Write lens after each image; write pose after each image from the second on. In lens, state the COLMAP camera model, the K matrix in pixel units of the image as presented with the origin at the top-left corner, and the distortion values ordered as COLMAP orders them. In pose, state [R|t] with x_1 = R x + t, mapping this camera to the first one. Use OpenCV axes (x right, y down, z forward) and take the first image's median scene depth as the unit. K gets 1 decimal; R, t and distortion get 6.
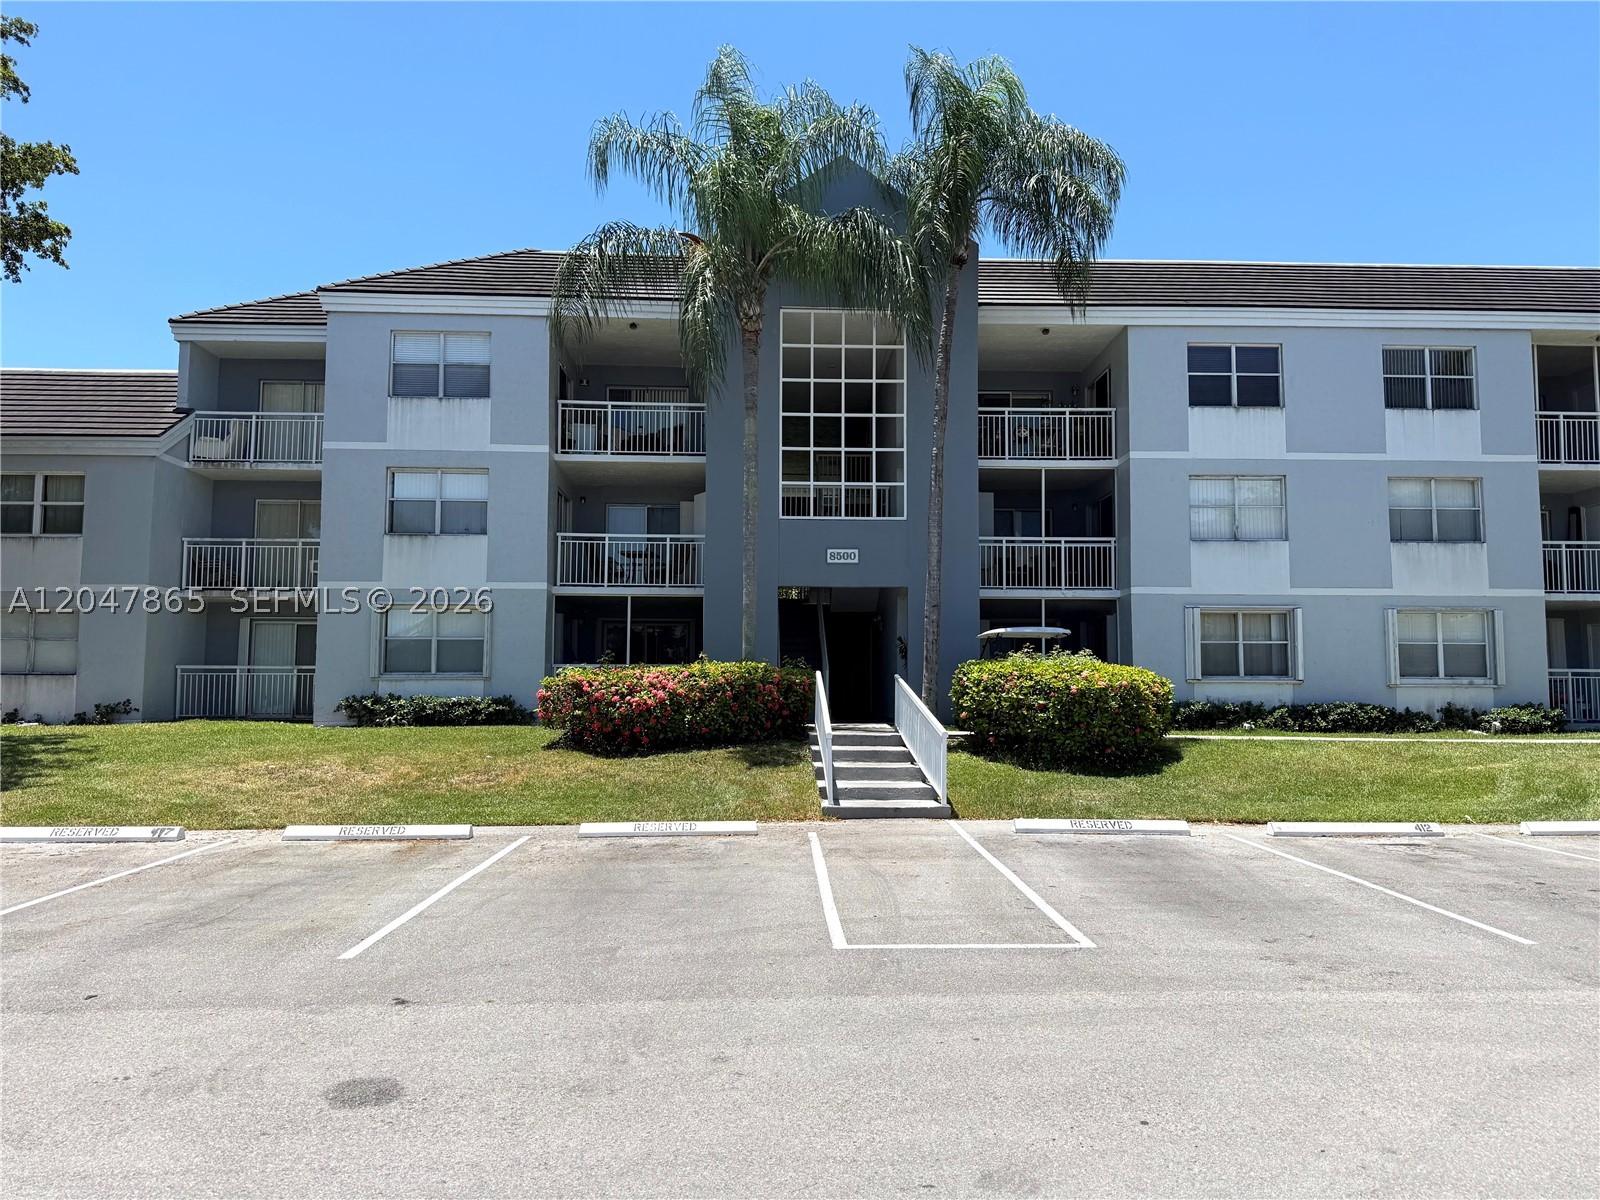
lens RADIAL K [[1128.2, 0, 808.2], [0, 1128.2, 600.9], [0, 0, 1]] dist [0.130216, -0.214628]
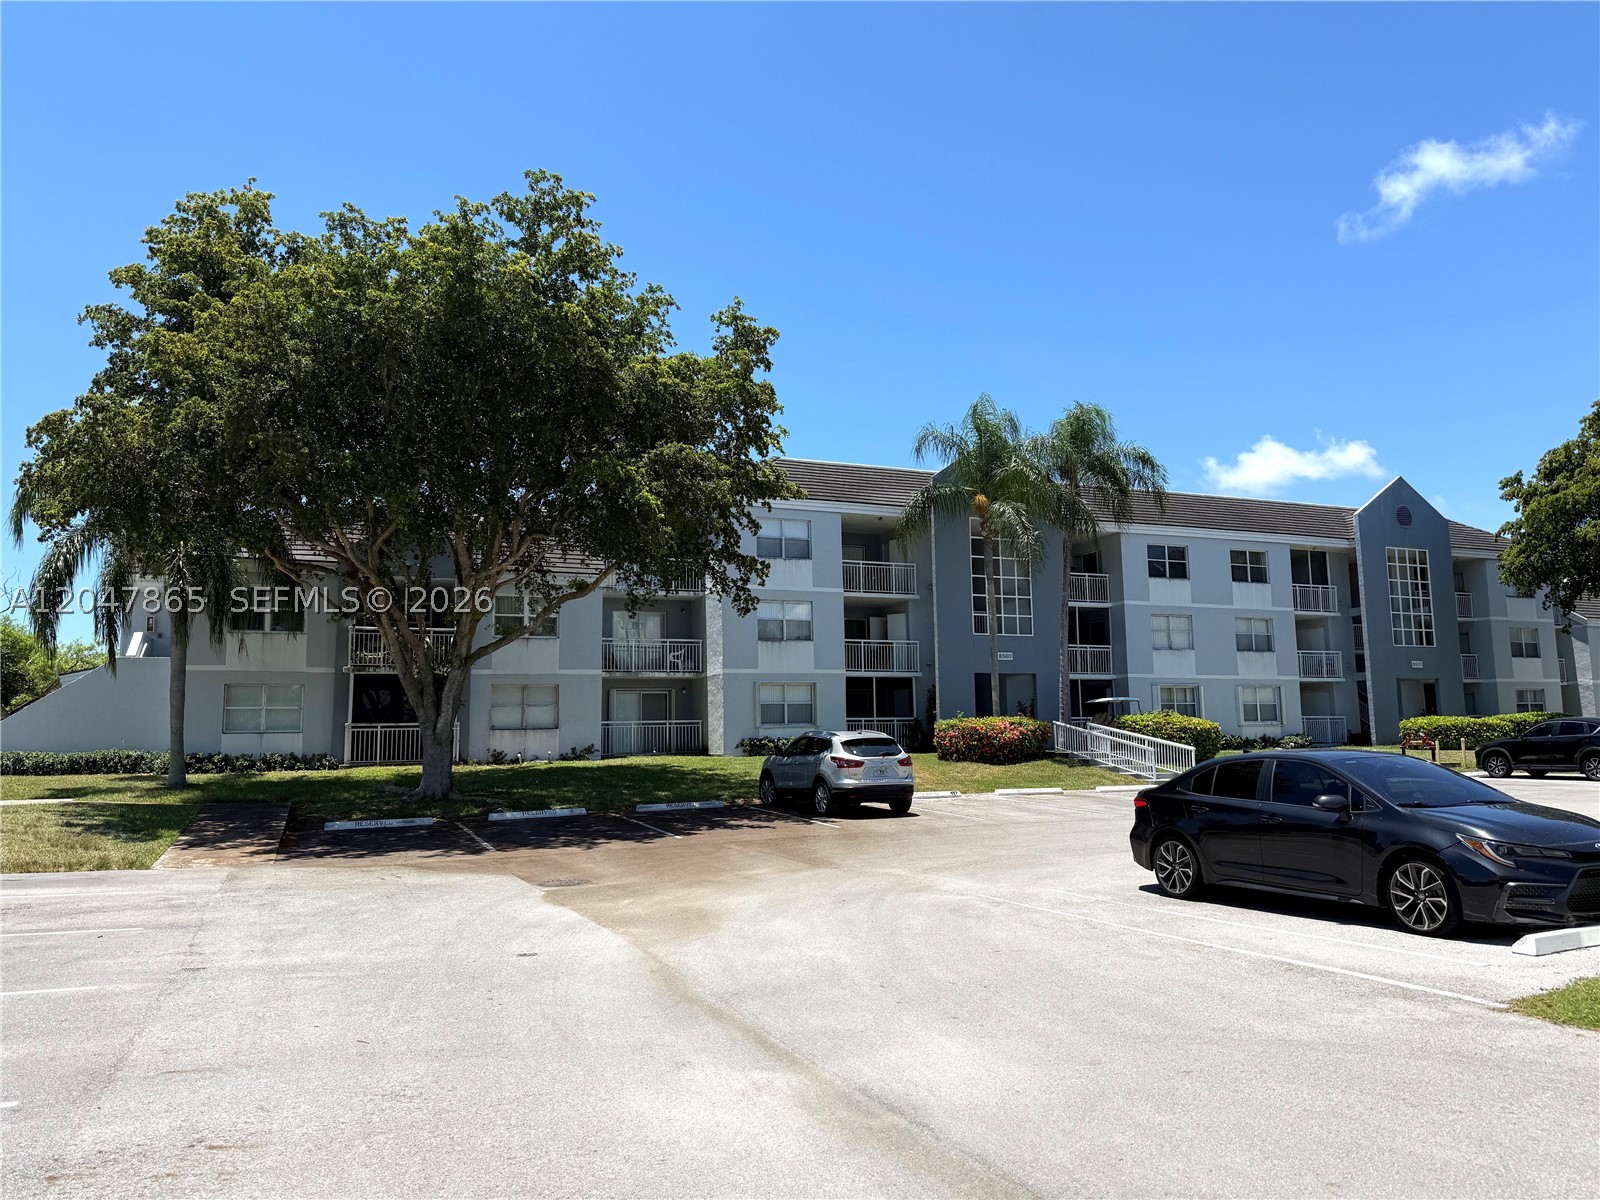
lens RADIAL K [[1128.2, 0, 808.2], [0, 1128.2, 600.9], [0, 0, 1]] dist [0.130216, -0.214628]
pose [[0.931524, 0.026725, 0.362697, -0.861114], [-0.010209, 0.998825, -0.047376, -0.036859], [-0.363537, 0.040429, 0.930702, -0.531350]]
